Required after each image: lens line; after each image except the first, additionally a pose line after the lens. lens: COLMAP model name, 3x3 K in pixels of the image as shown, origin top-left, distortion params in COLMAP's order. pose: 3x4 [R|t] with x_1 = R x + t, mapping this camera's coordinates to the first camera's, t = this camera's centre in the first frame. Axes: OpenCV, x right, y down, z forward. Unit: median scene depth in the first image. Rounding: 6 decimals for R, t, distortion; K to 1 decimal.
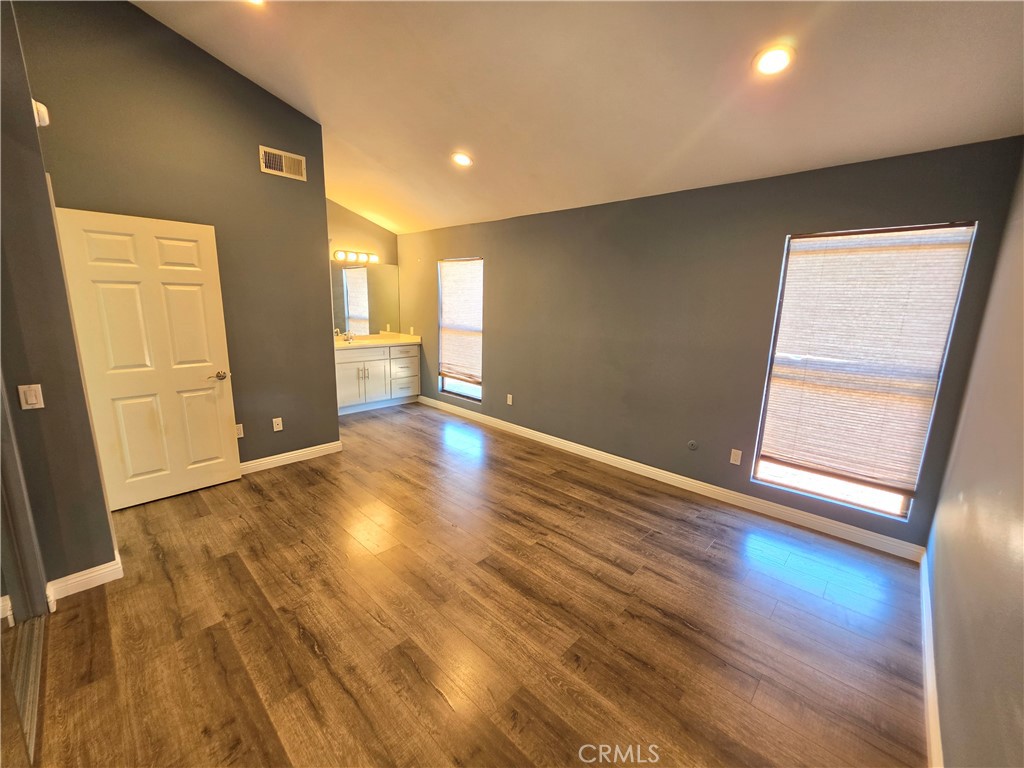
lens RADIAL K [[415.8, 0, 512.0], [0, 415.8, 384.0], [0, 0, 1]] dist [-0.001347, 0.000465]
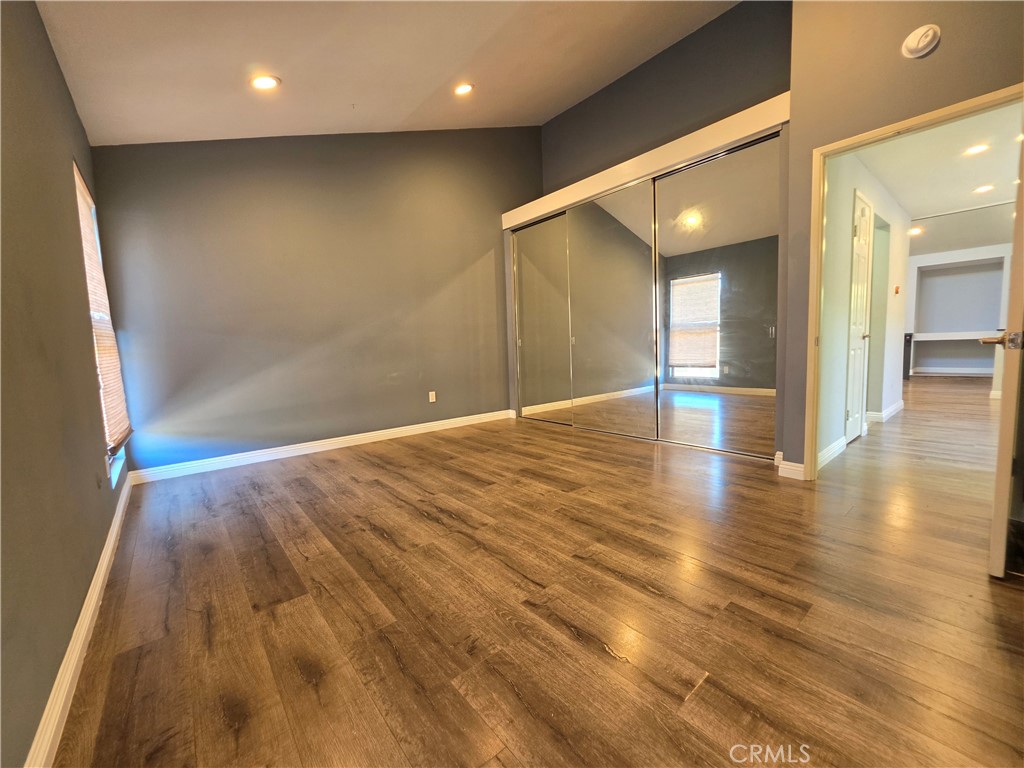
lens RADIAL K [[415.8, 0, 512.0], [0, 415.8, 384.0], [0, 0, 1]] dist [-0.001347, 0.000465]
pose [[-0.993171, -0.001084, 0.116666, -0.246046], [0.033031, 0.956431, 0.290084, -0.159406], [-0.111898, 0.291956, -0.949863, 1.879320]]
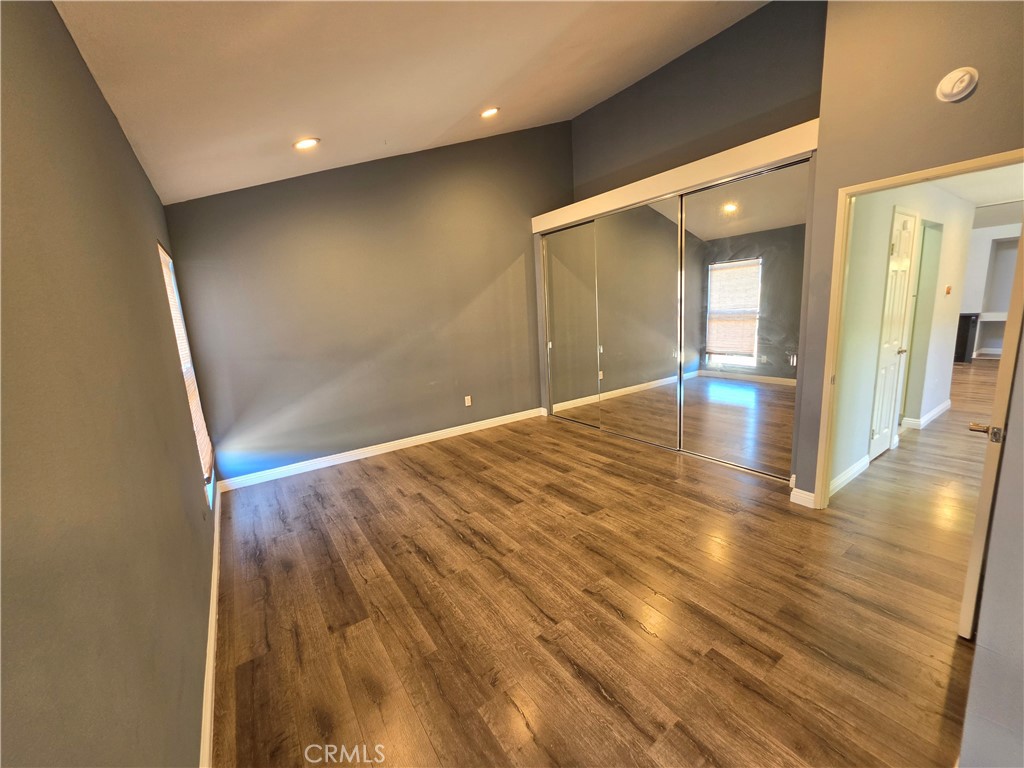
lens RADIAL K [[415.6, 0, 511.3], [0, 415.6, 385.6], [0, 0, 1]] dist [-0.000888, -0.000159]
pose [[-0.977595, -0.007181, 0.210373, -0.296809], [0.074079, 0.923747, 0.375772, -0.370663], [-0.197030, 0.382937, -0.902518, 1.903123]]
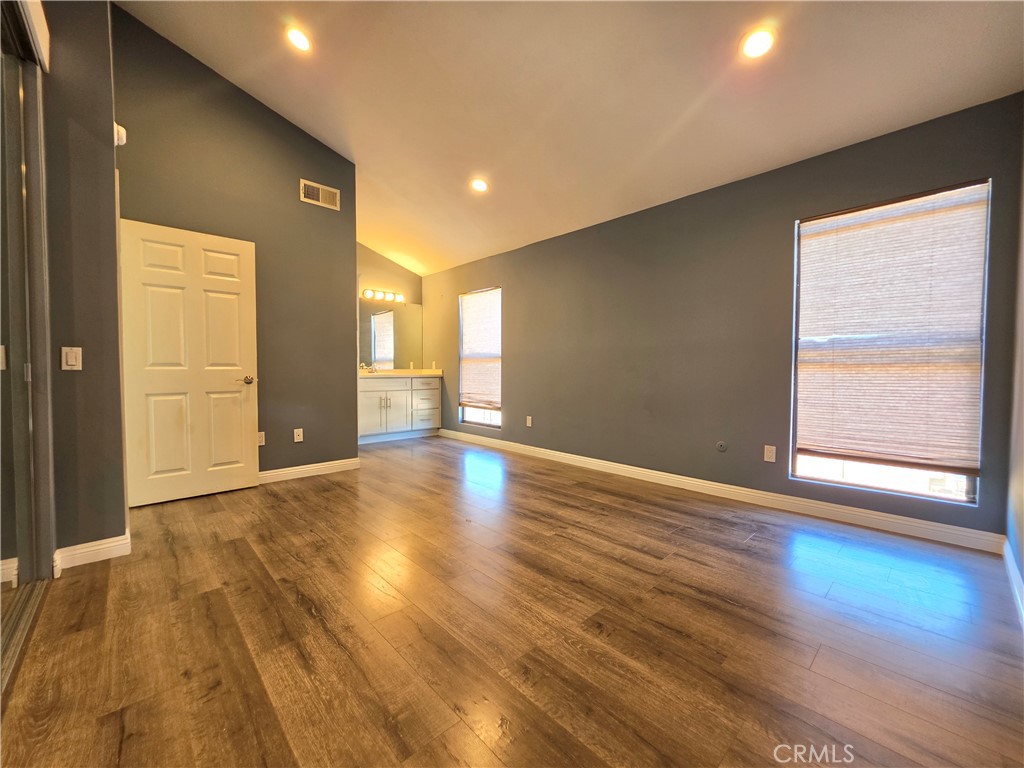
lens RADIAL K [[414.1, 0, 509.6], [0, 414.1, 383.6], [0, 0, 1]] dist [-0.001206, 0.000342]
pose [[0.997790, -0.020911, -0.063074, 0.022464], [0.010187, 0.986109, -0.165787, 0.205775], [0.065665, 0.164778, 0.984142, 0.028161]]
